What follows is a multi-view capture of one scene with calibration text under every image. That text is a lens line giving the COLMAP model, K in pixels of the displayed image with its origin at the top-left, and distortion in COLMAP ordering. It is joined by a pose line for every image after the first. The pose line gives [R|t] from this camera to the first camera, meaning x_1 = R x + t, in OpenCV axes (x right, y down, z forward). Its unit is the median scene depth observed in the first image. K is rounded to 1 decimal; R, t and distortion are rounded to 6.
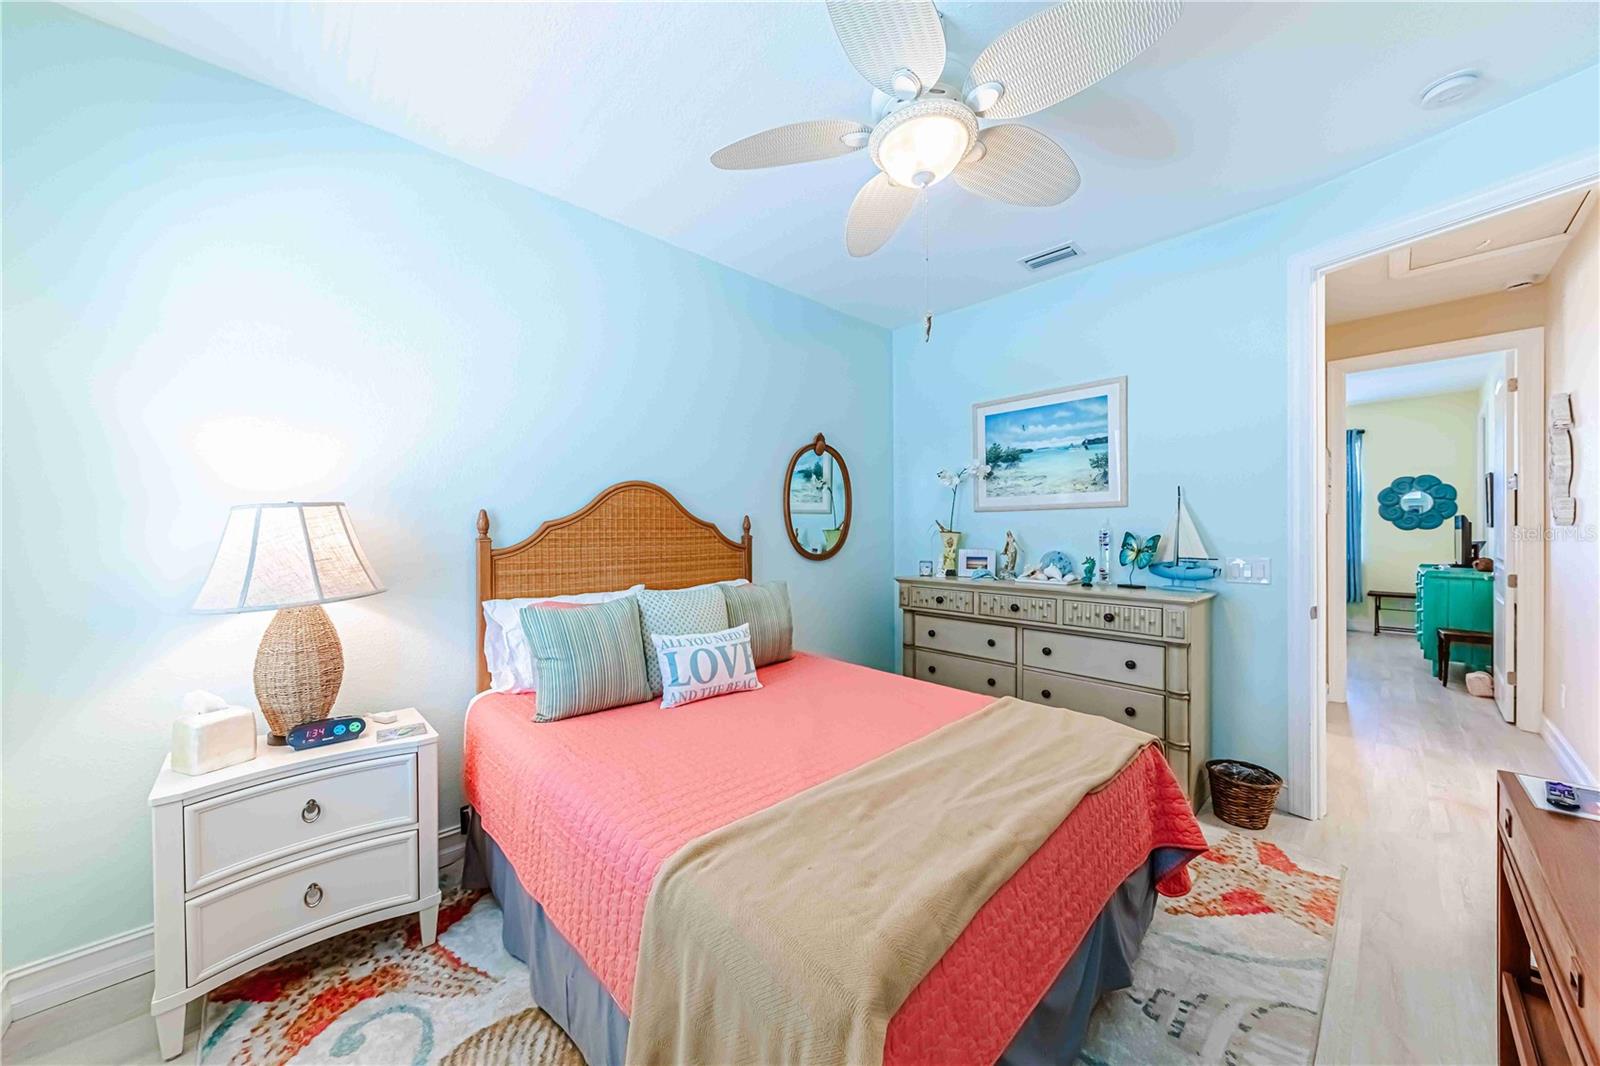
lens RADIAL K [[546.8, 0, 801.0], [0, 546.8, 536.5], [0, 0, 1]] dist [-0.001498, -0.000184]
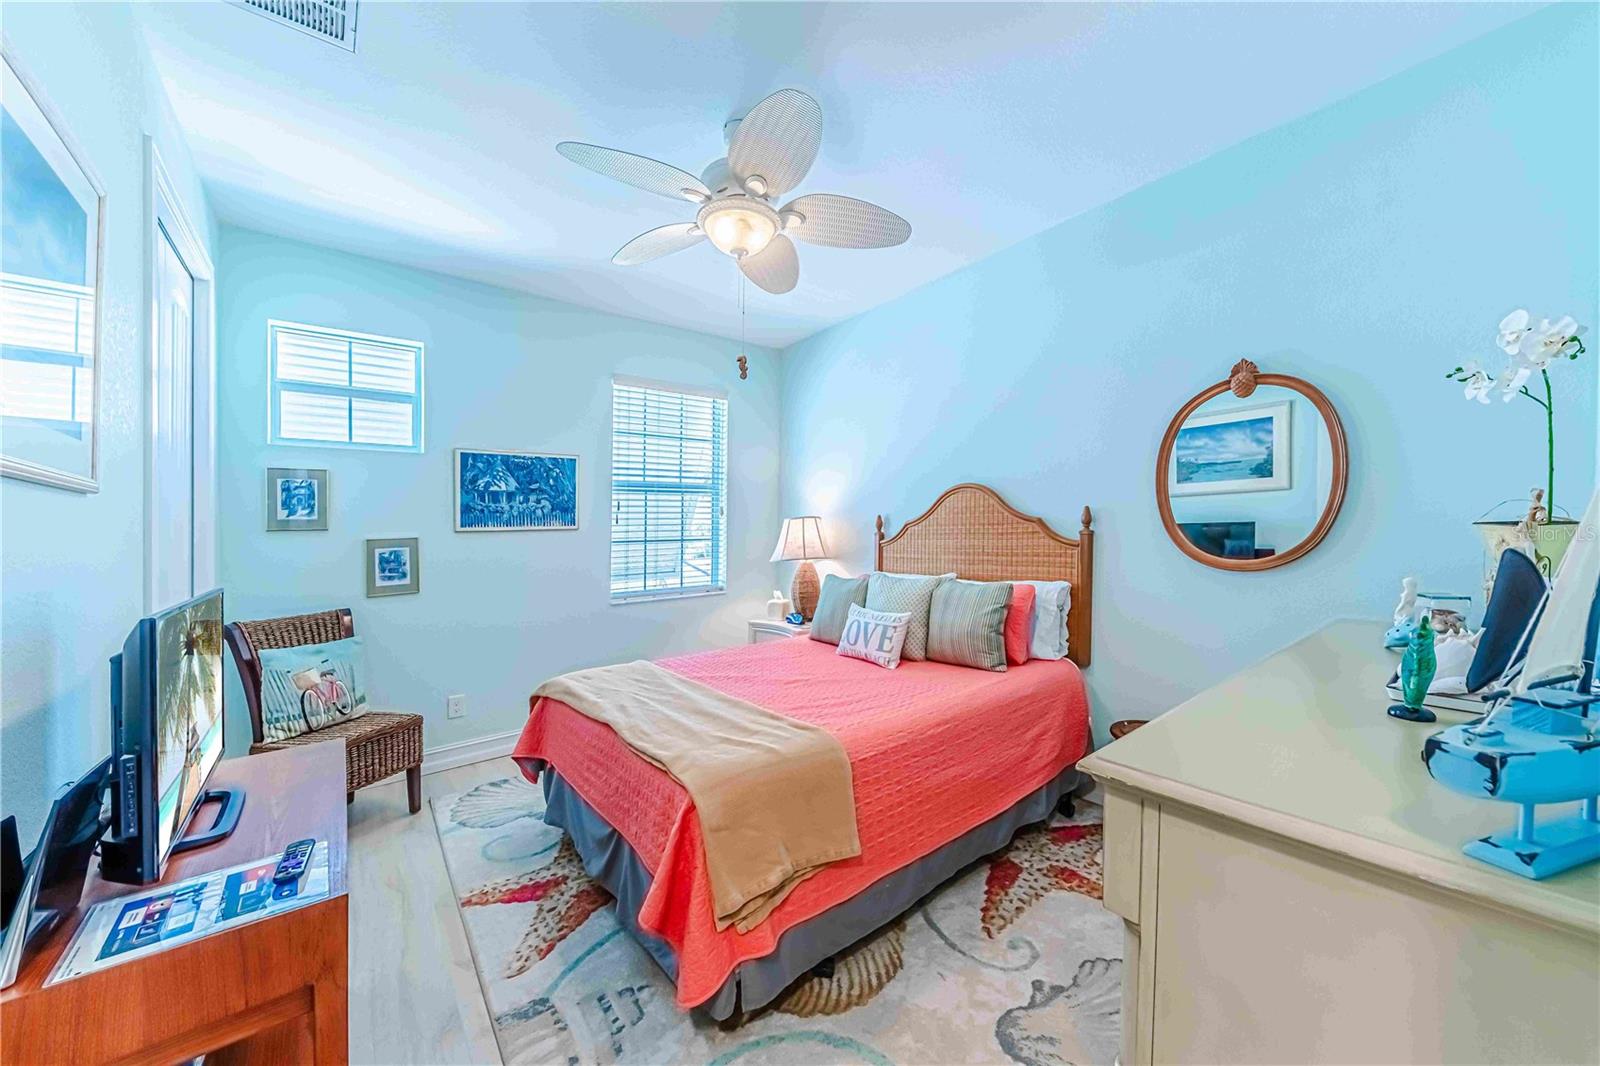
lens RADIAL K [[558.5, 0, 811.2], [0, 558.5, 523.8], [0, 0, 1]] dist [0.000490, -0.000011]
pose [[-0.058141, -0.005513, -0.998293, 1.071300], [0.009352, 0.999938, -0.006066, -0.015400], [0.998265, -0.009689, -0.058086, 0.897563]]
